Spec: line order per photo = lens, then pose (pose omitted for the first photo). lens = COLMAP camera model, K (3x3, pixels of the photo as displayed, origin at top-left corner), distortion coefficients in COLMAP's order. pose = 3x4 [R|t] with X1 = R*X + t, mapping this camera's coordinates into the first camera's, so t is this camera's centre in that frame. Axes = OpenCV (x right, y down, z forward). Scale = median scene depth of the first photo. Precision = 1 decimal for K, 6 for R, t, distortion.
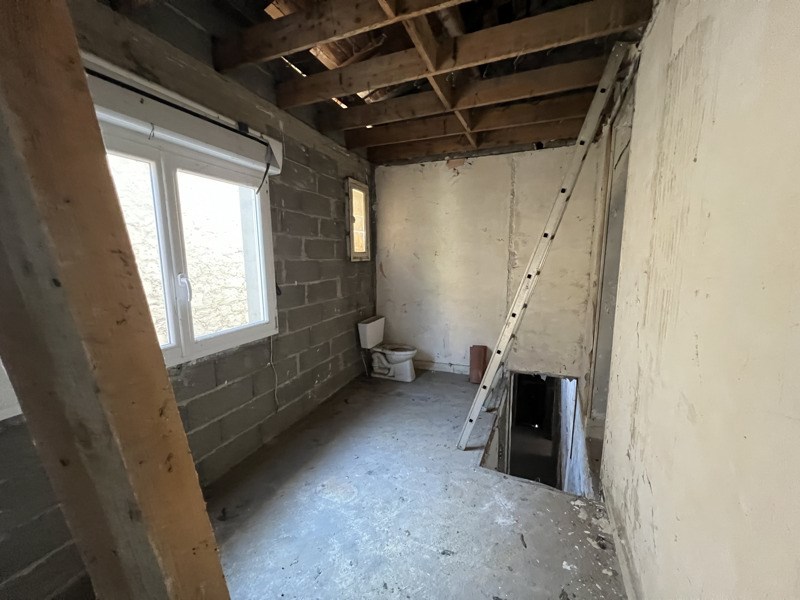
lens RADIAL K [[325.2, 0, 402.5], [0, 325.2, 298.0], [0, 0, 1]] dist [-0.002806, -0.000045]
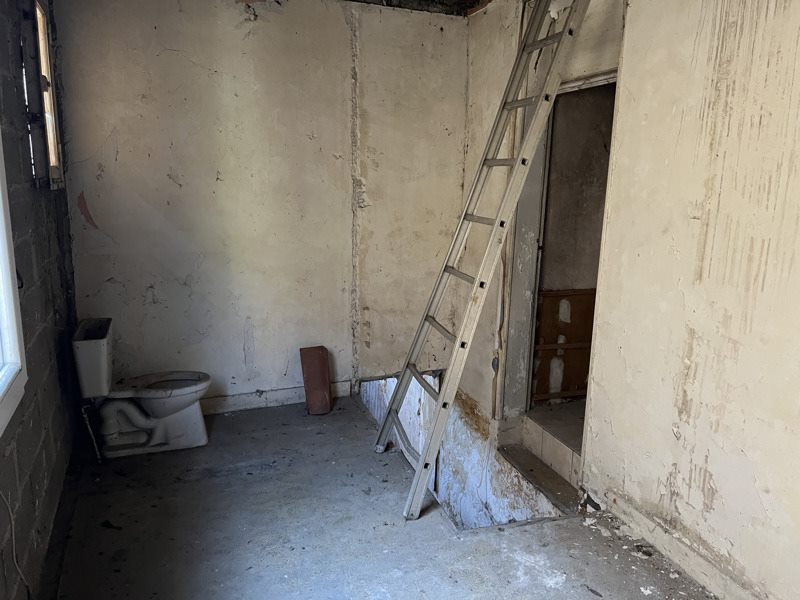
lens RADIAL K [[607.9, 0, 398.6], [0, 607.9, 303.0], [0, 0, 1]] dist [0.033098, -0.018548]
pose [[0.711873, -0.108638, 0.693855, -0.377900], [0.055832, 0.993591, 0.098286, -0.024010], [-0.700086, -0.031228, 0.713375, 0.158562]]
